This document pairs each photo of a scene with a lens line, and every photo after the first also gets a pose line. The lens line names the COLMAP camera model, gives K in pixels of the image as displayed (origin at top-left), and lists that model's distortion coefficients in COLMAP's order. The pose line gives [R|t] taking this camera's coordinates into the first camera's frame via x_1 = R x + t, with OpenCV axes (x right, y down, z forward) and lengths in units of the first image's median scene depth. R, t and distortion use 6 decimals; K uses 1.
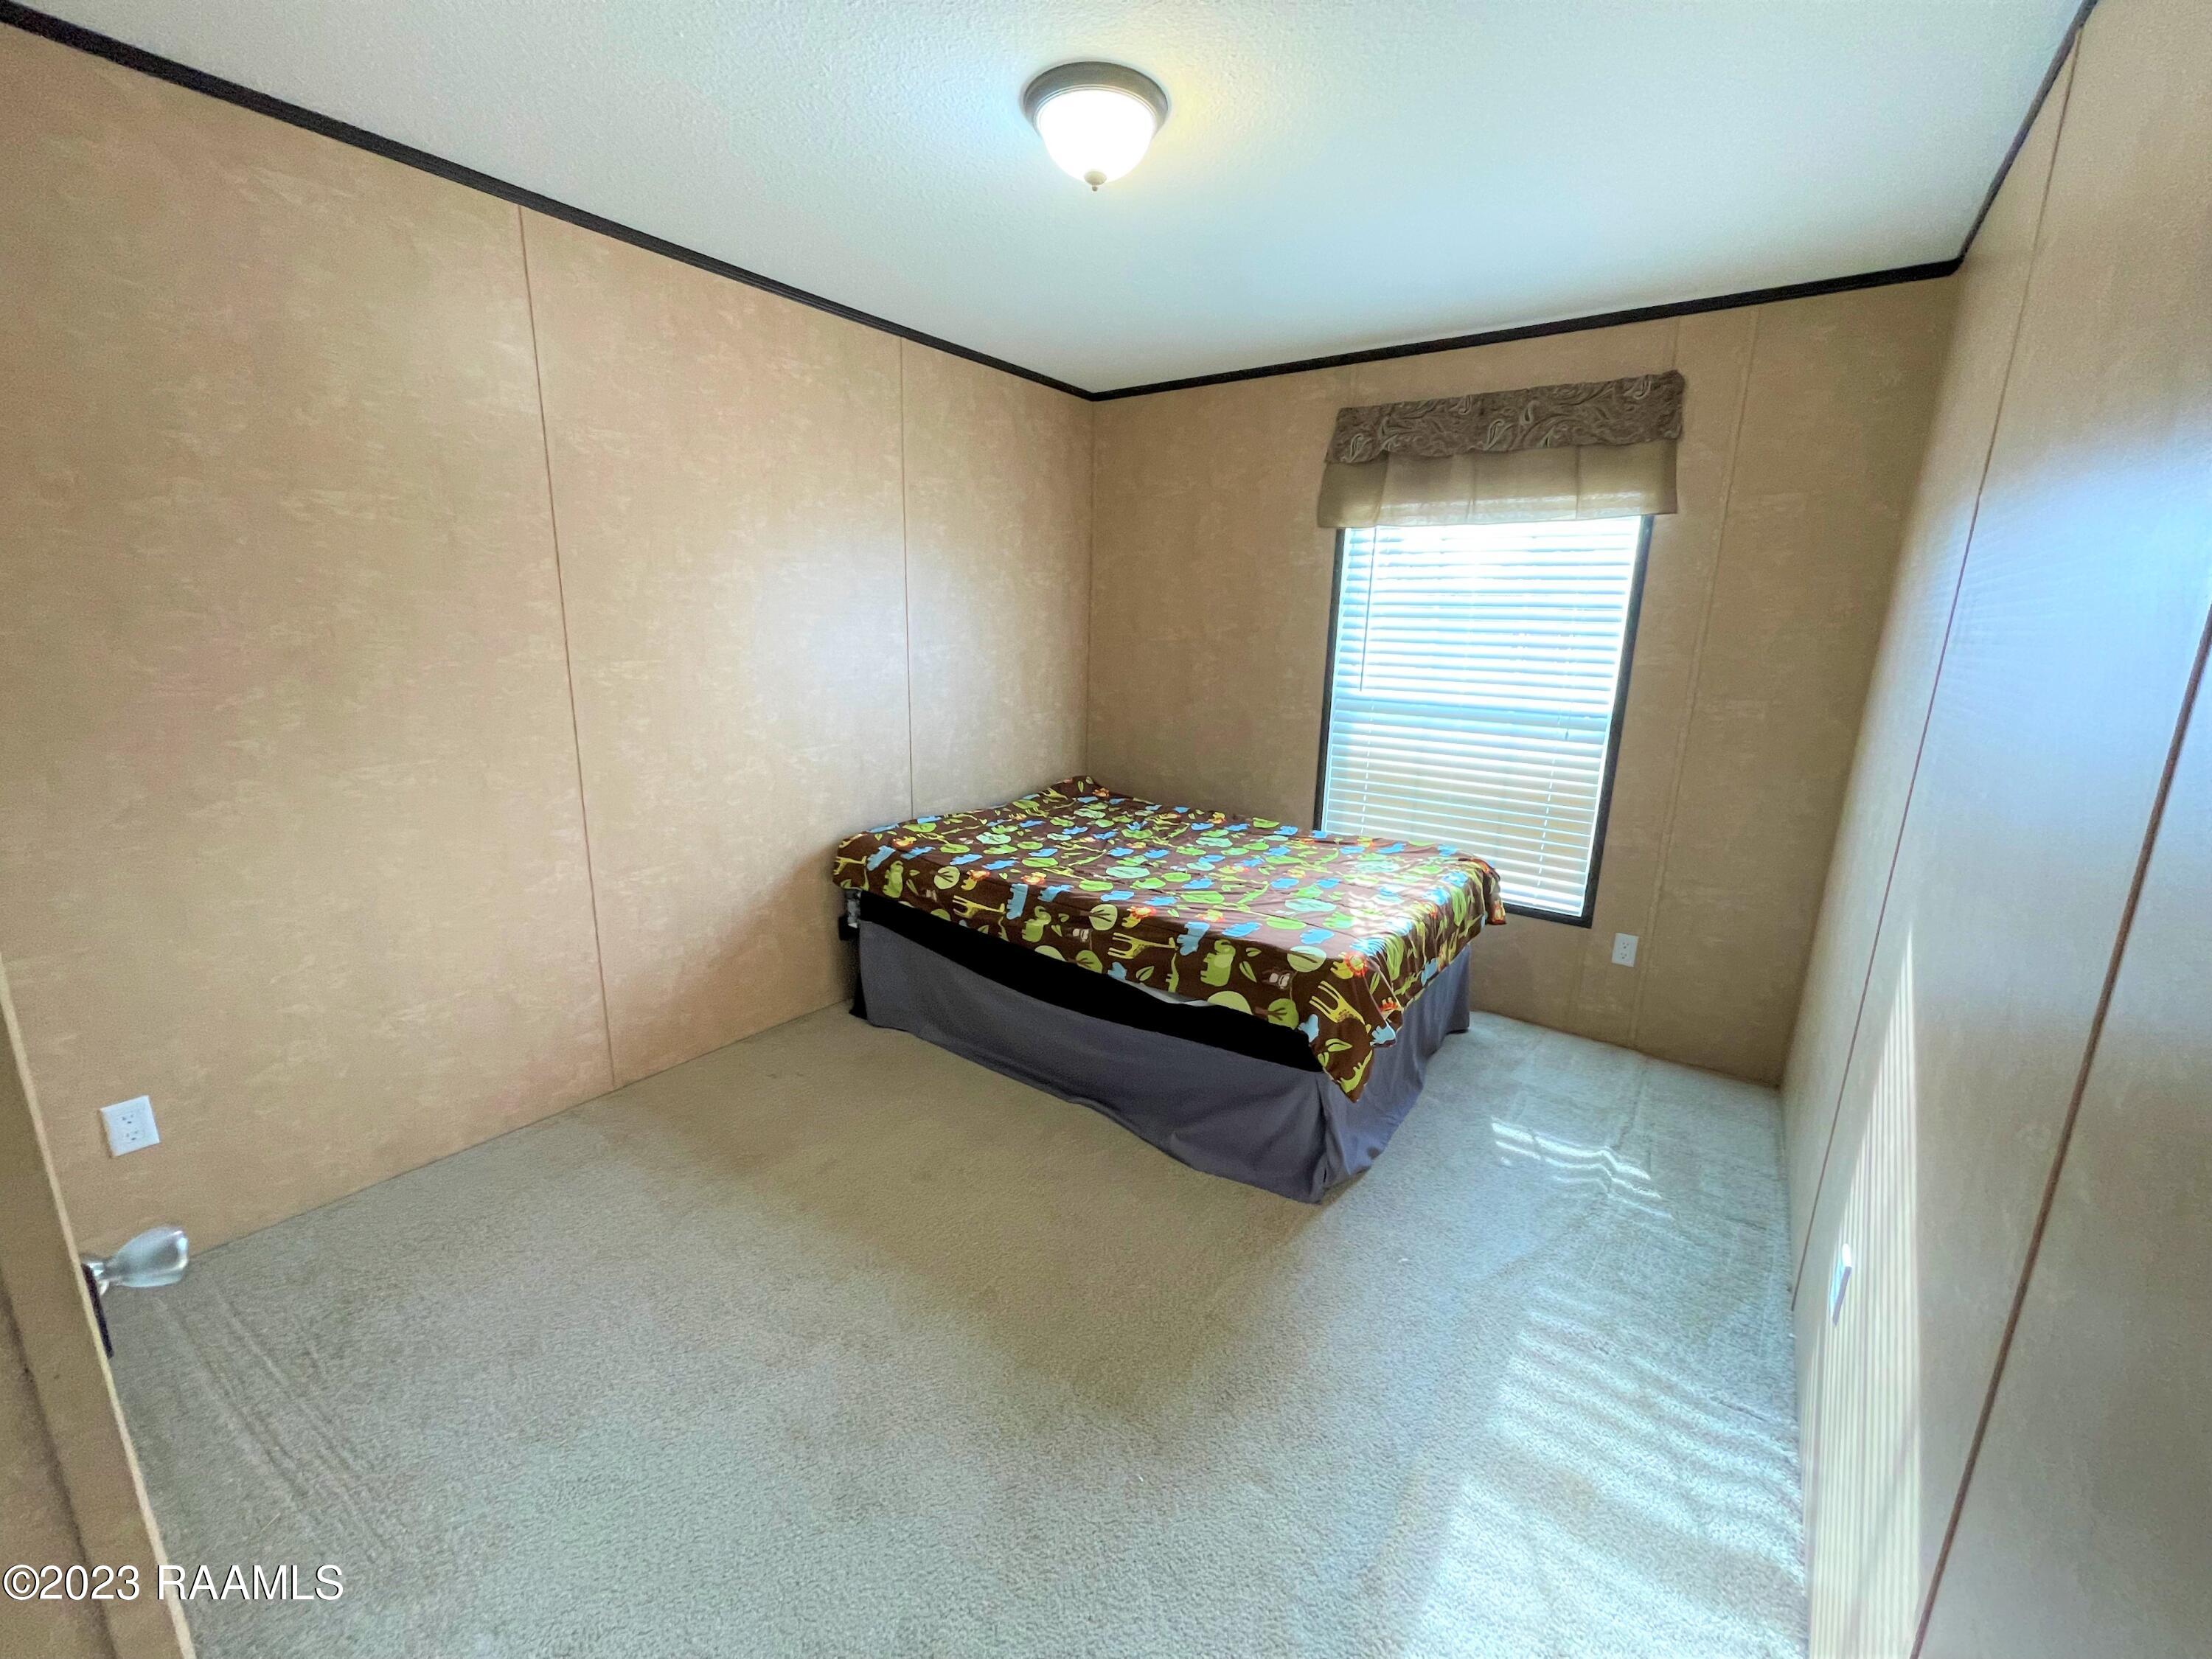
lens RADIAL K [[895.2, 0, 1104.3], [0, 895.2, 824.8], [0, 0, 1]] dist [0.000910, -0.001335]
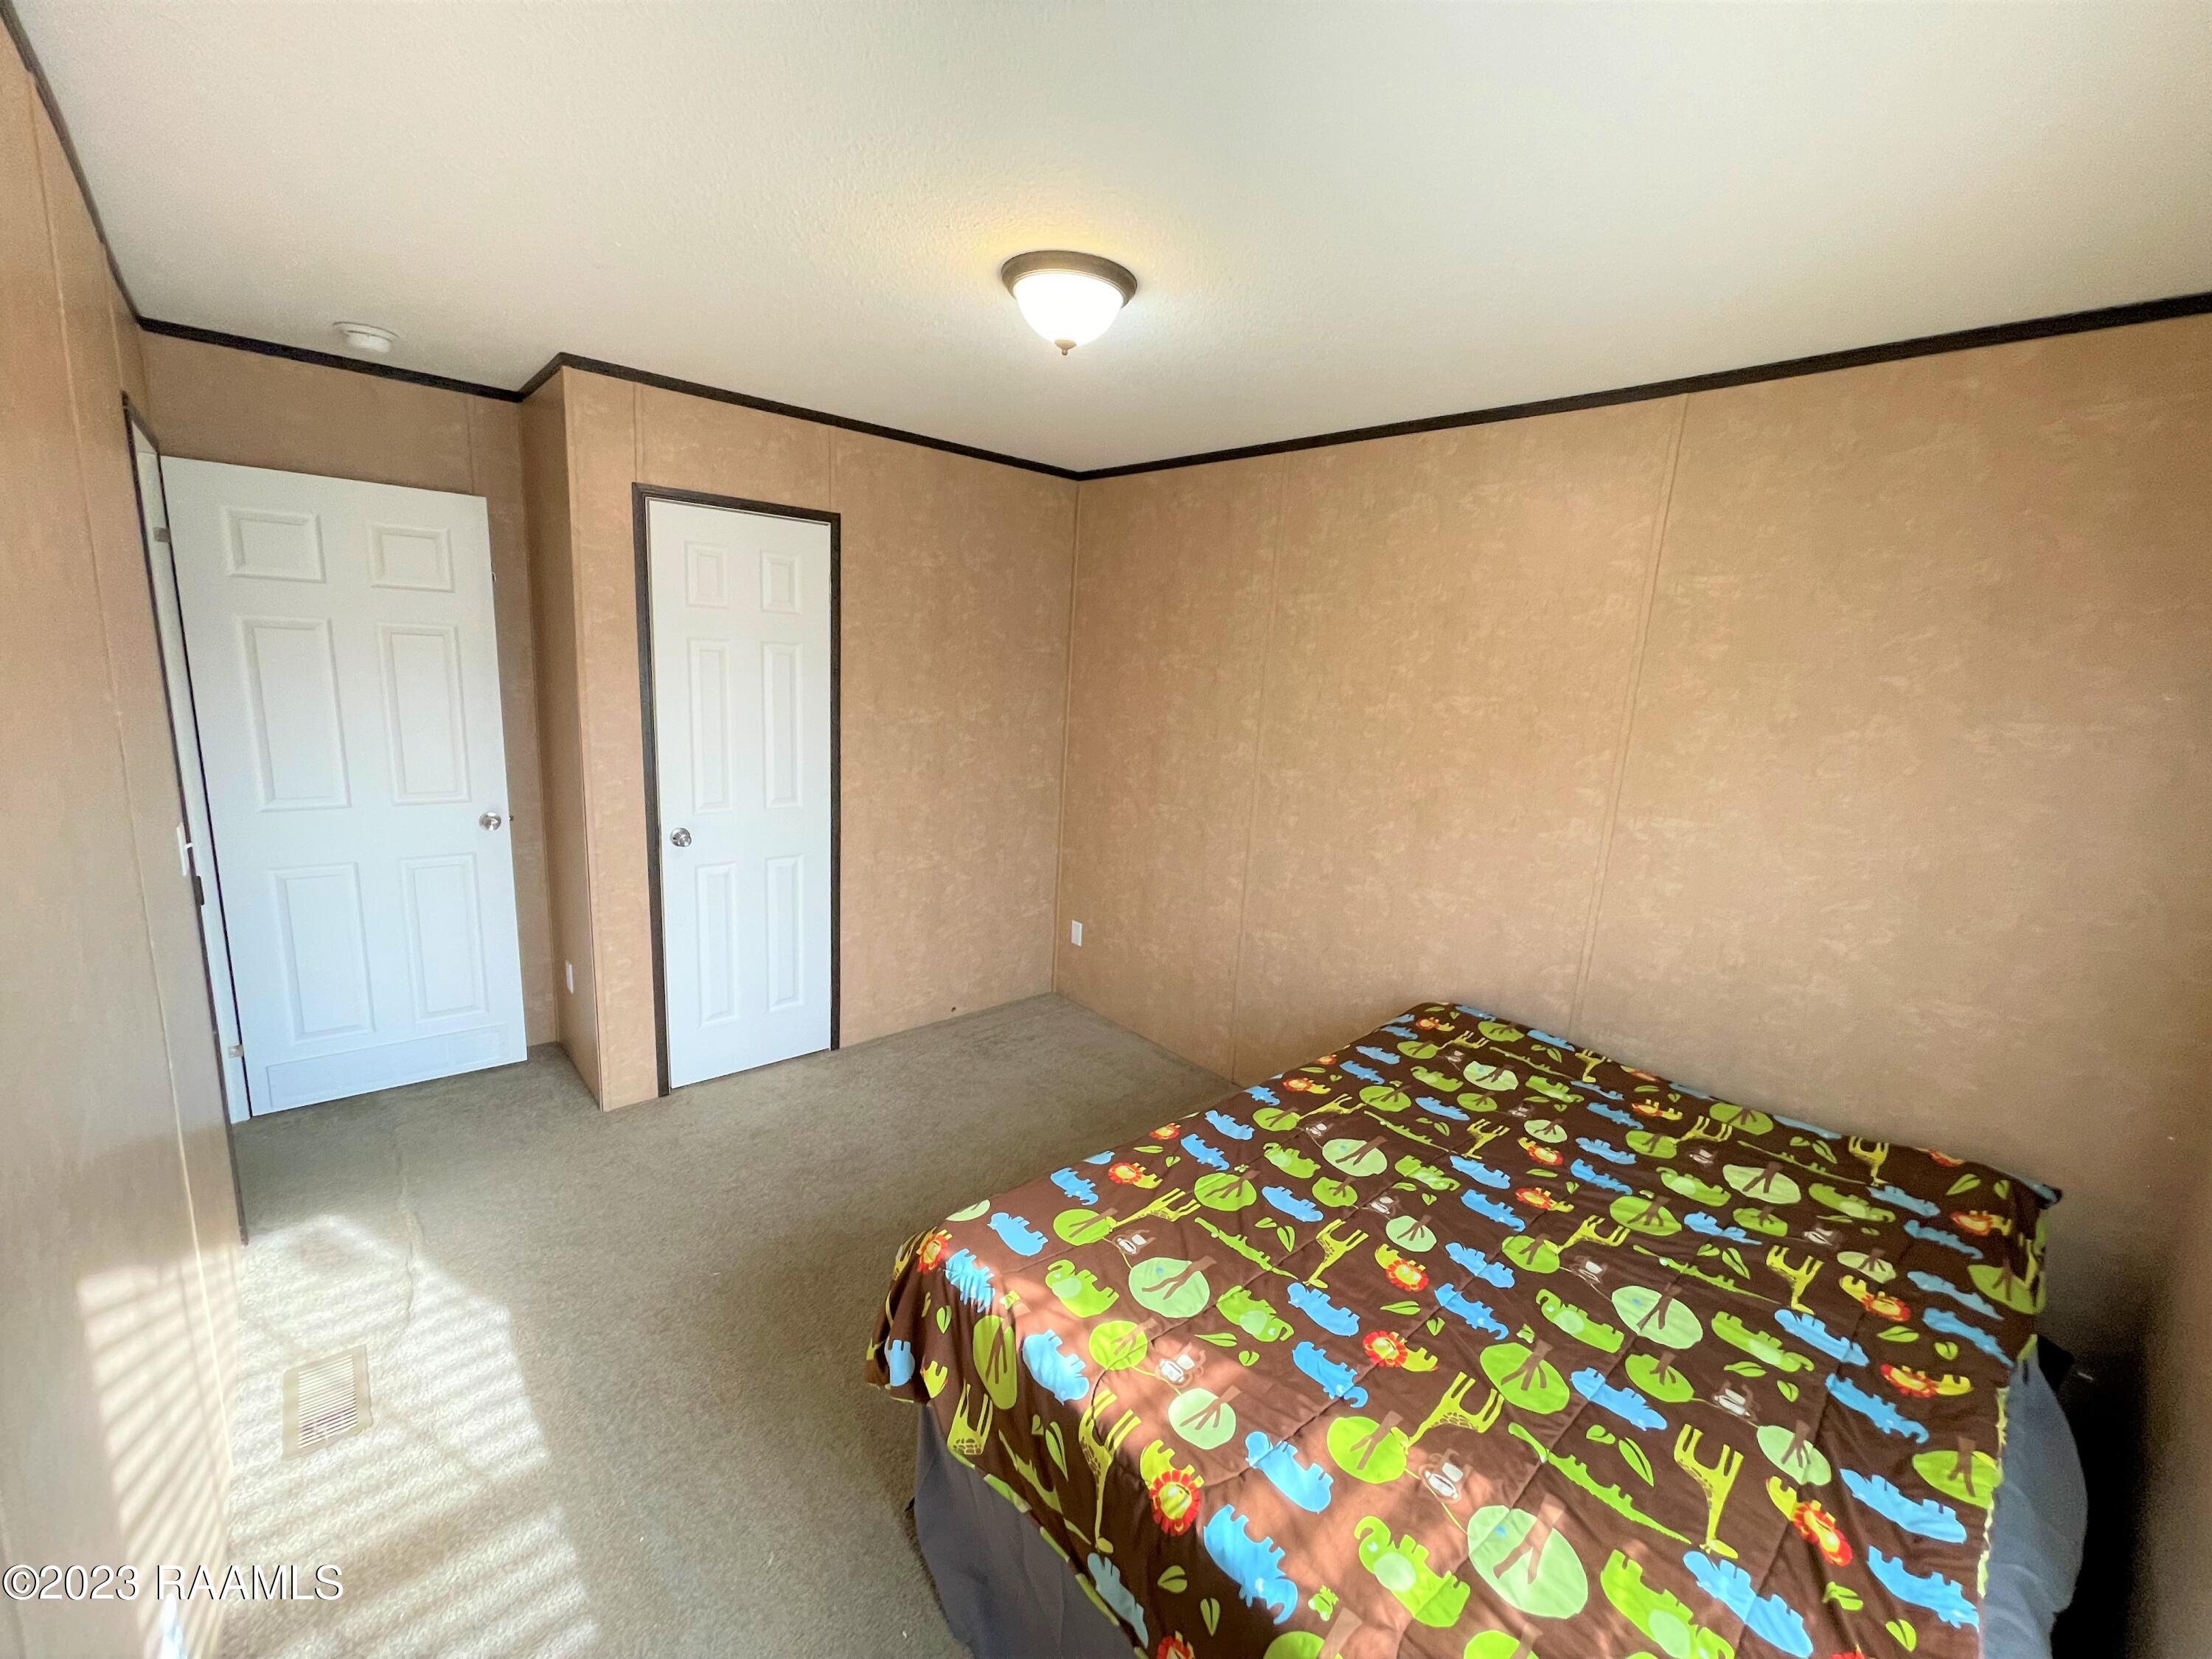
lens RADIAL K [[895.2, 0, 1103.4], [0, 895.2, 829.1], [0, 0, 1]] dist [0.000910, -0.001335]
pose [[-0.204180, 0.157788, -0.966133, 0.662064], [-0.276415, 0.937471, 0.211524, -0.261857], [0.939098, 0.310242, -0.147798, 0.844106]]
